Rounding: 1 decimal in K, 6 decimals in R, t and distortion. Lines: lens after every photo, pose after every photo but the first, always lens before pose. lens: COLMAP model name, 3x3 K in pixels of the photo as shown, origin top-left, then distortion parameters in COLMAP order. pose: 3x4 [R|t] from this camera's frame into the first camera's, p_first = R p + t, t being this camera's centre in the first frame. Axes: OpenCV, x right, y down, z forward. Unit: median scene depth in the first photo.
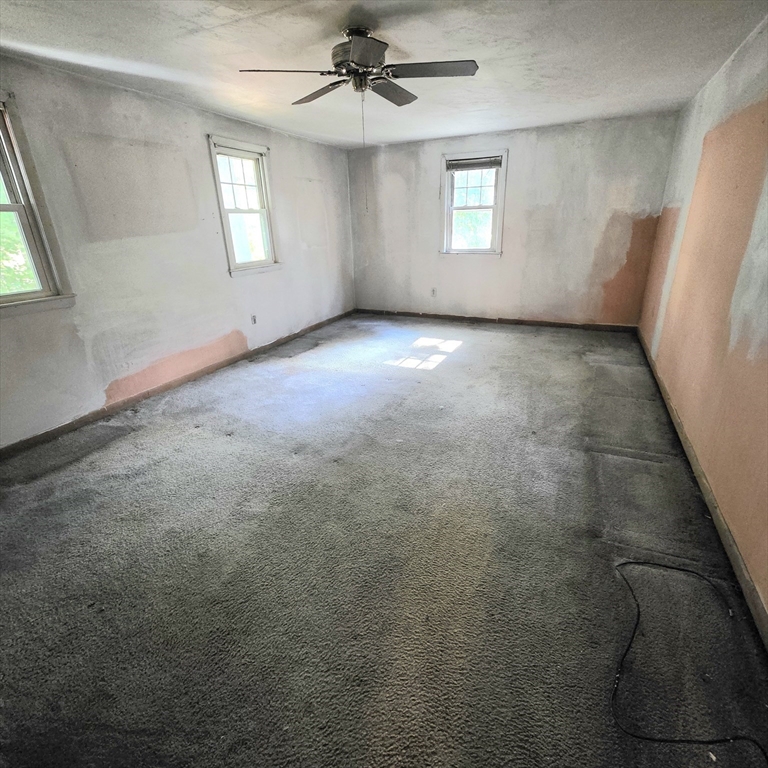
lens RADIAL K [[365.7, 0, 386.8], [0, 365.7, 357.6], [0, 0, 1]] dist [0.000070, 0.000381]
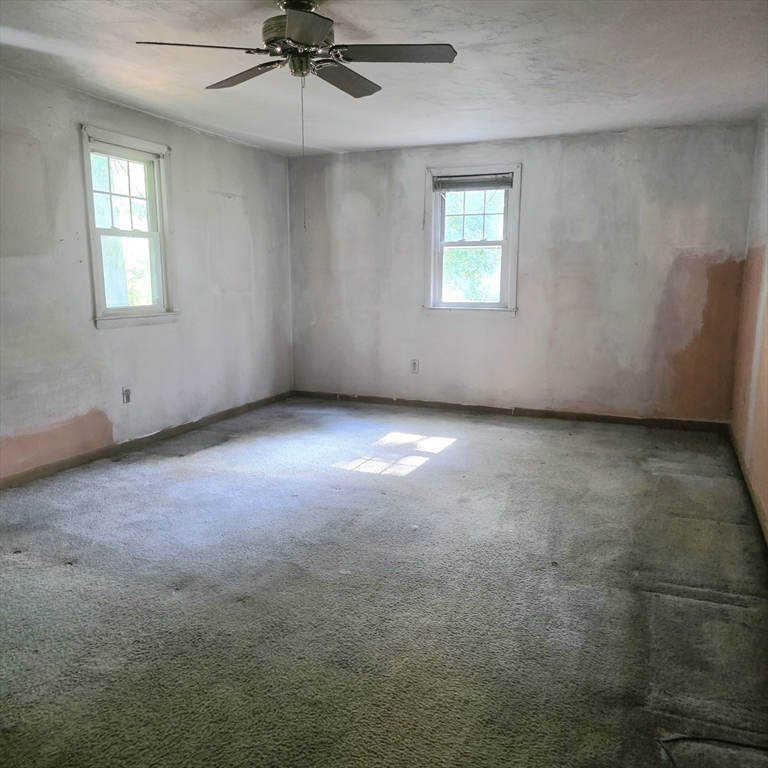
lens RADIAL K [[649.9, 0, 392.0], [0, 649.9, 404.9], [0, 0, 1]] dist [0.073672, -0.078036]
pose [[0.998985, 0.020835, 0.039945, 0.055004], [-0.013289, 0.983461, -0.180632, 0.121694], [-0.043048, 0.179918, 0.982739, -0.145818]]
